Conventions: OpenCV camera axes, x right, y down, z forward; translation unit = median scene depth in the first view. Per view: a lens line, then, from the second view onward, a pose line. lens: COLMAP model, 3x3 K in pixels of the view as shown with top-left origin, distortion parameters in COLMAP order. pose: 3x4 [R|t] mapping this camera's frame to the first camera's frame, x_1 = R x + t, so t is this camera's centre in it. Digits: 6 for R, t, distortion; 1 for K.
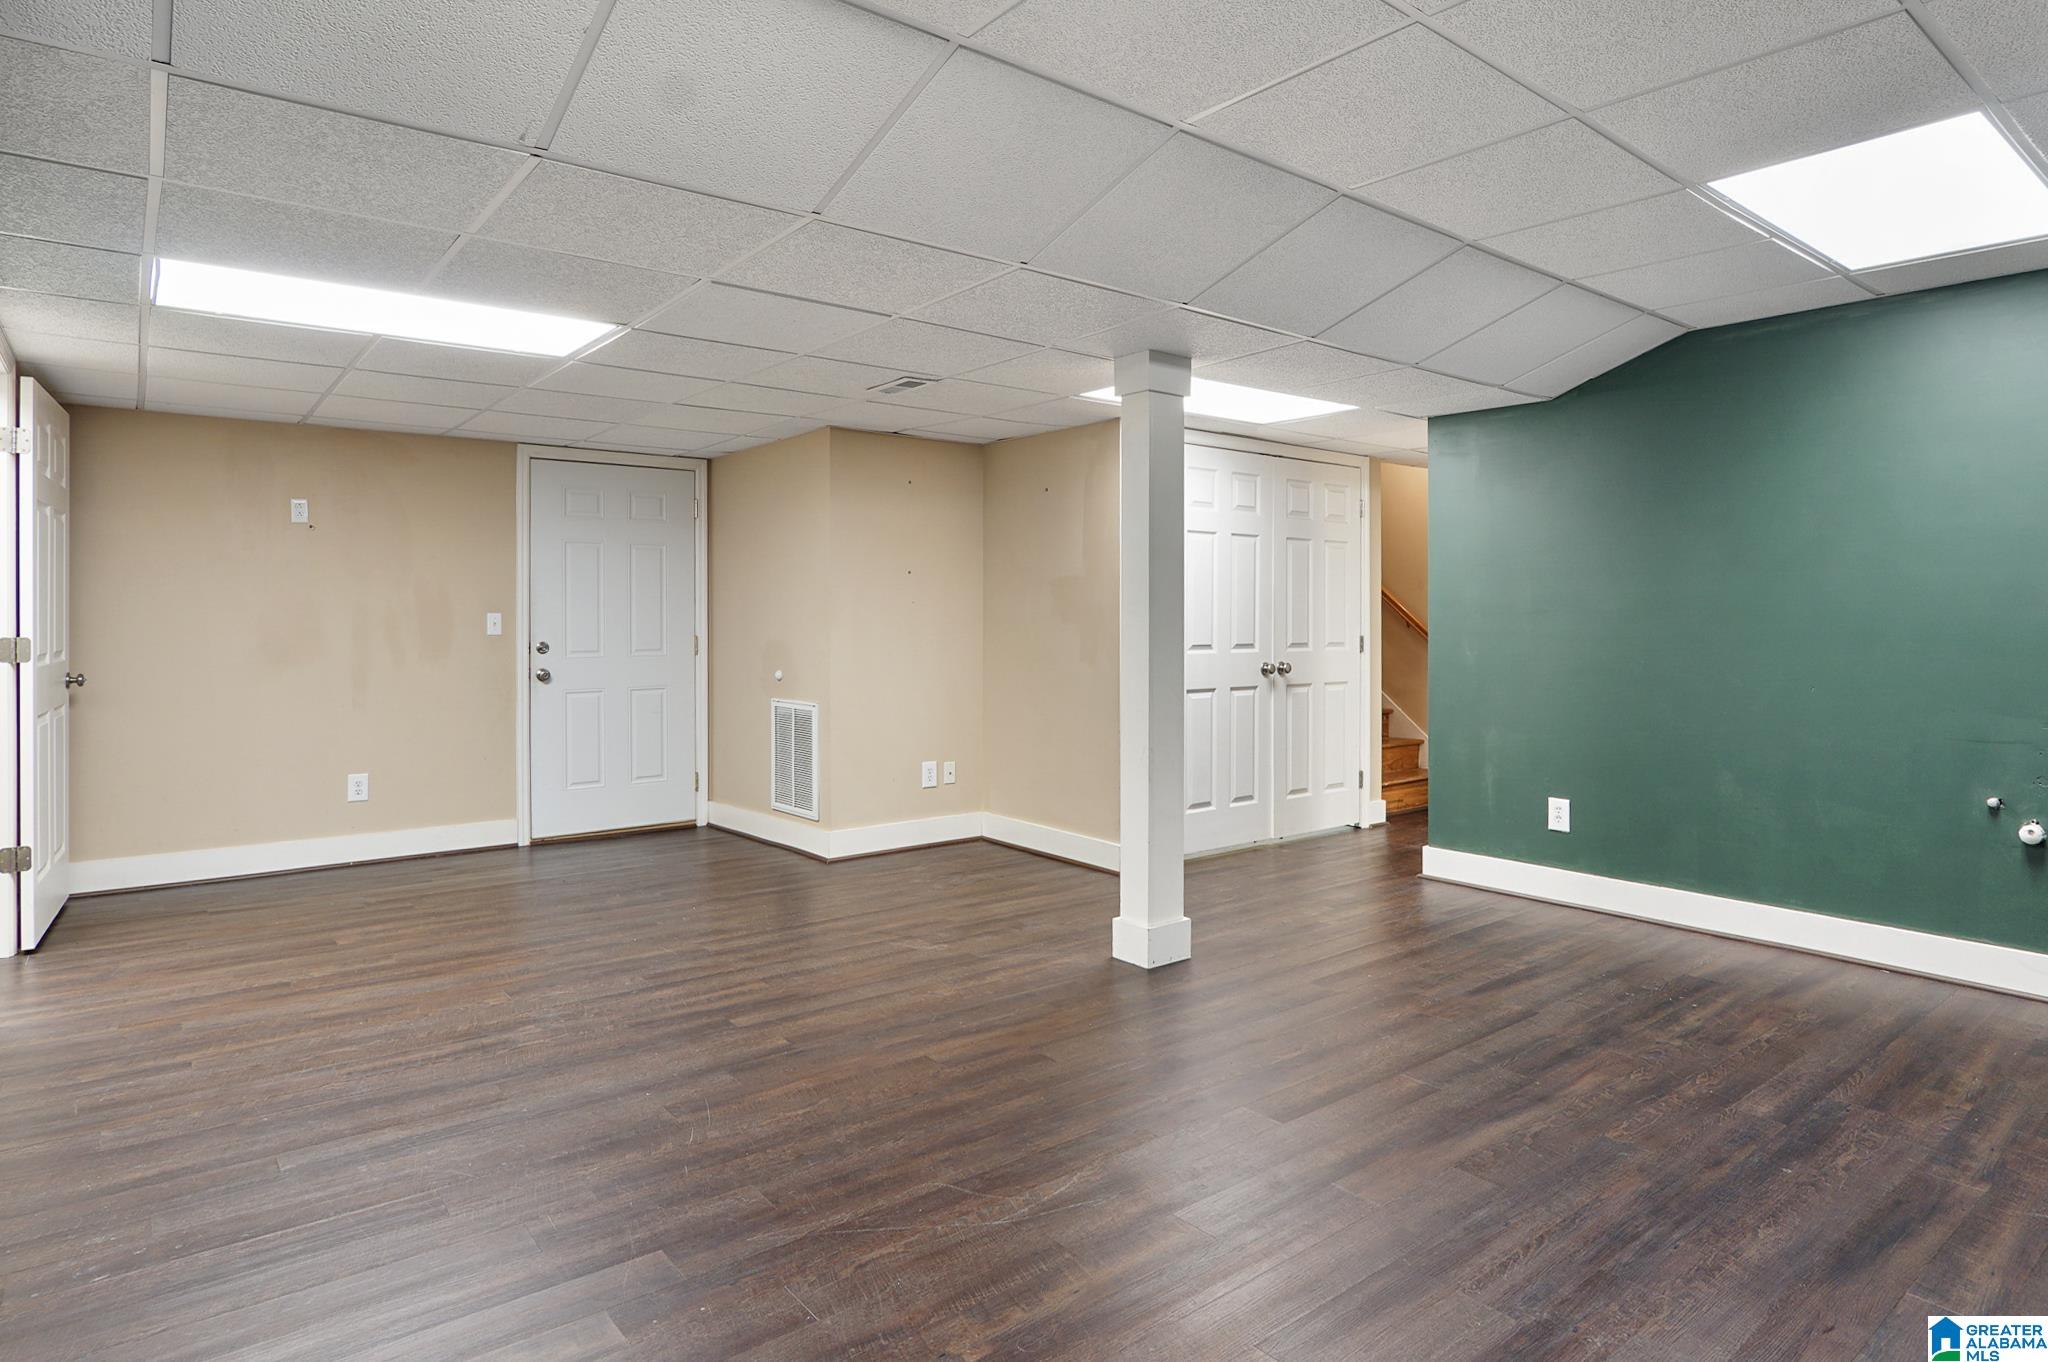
lens RADIAL K [[1103.8, 0, 1007.3], [0, 1103.8, 667.1], [0, 0, 1]] dist [-0.035865, 0.009080]
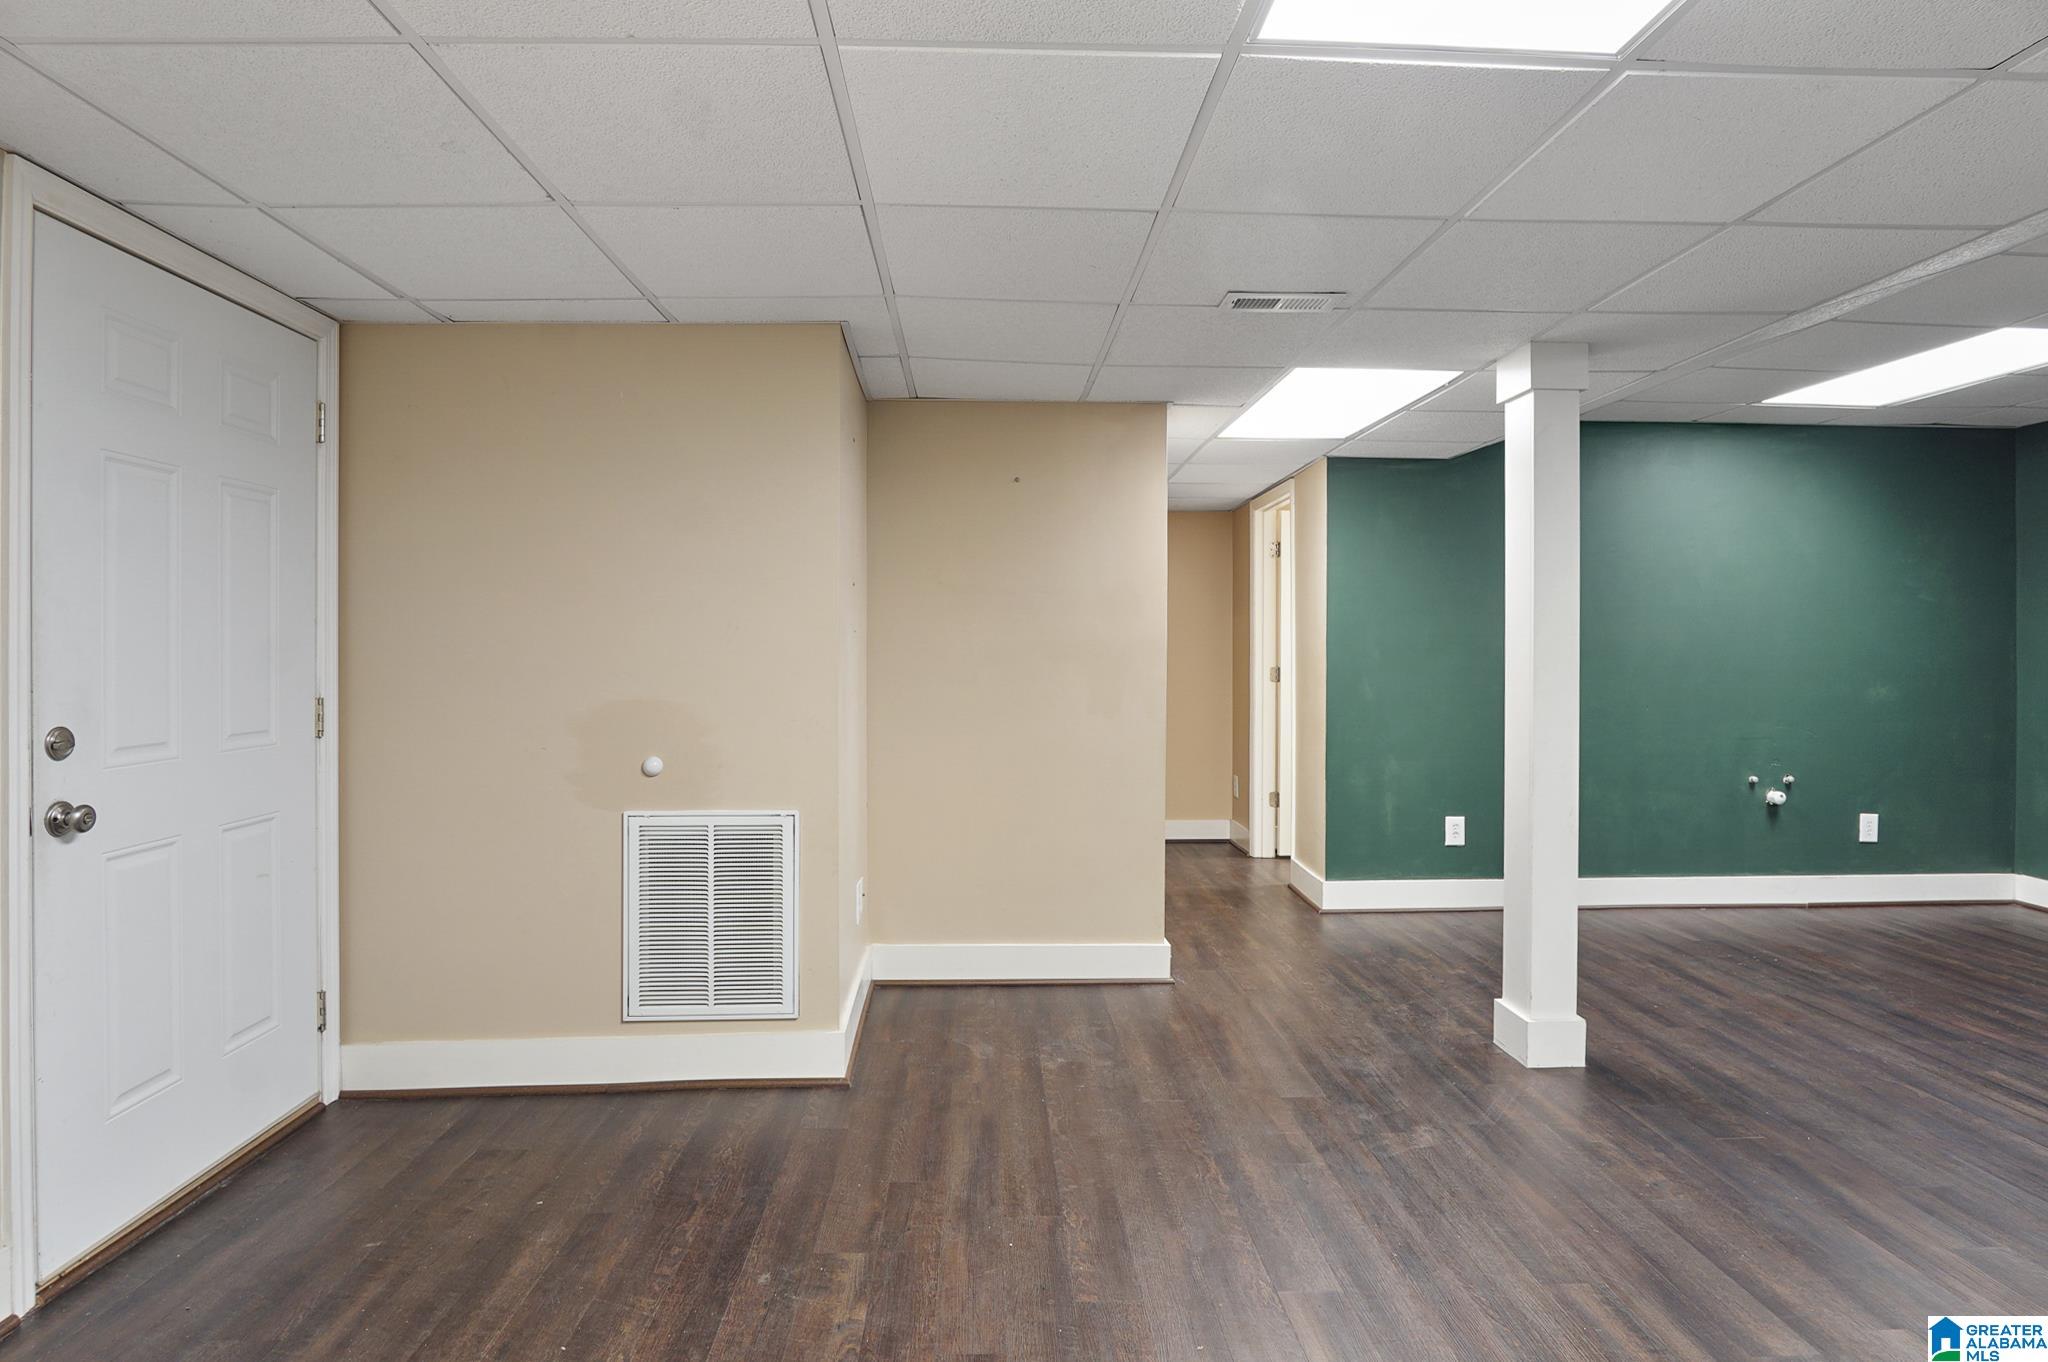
lens RADIAL K [[1103.8, 0, 1007.3], [0, 1103.8, 667.1], [0, 0, 1]] dist [-0.035865, 0.009080]
pose [[0.604951, -0.009640, 0.796204, -0.546563], [0.040213, 0.999021, -0.018458, -0.024675], [-0.795247, 0.043184, 0.604746, 0.563099]]
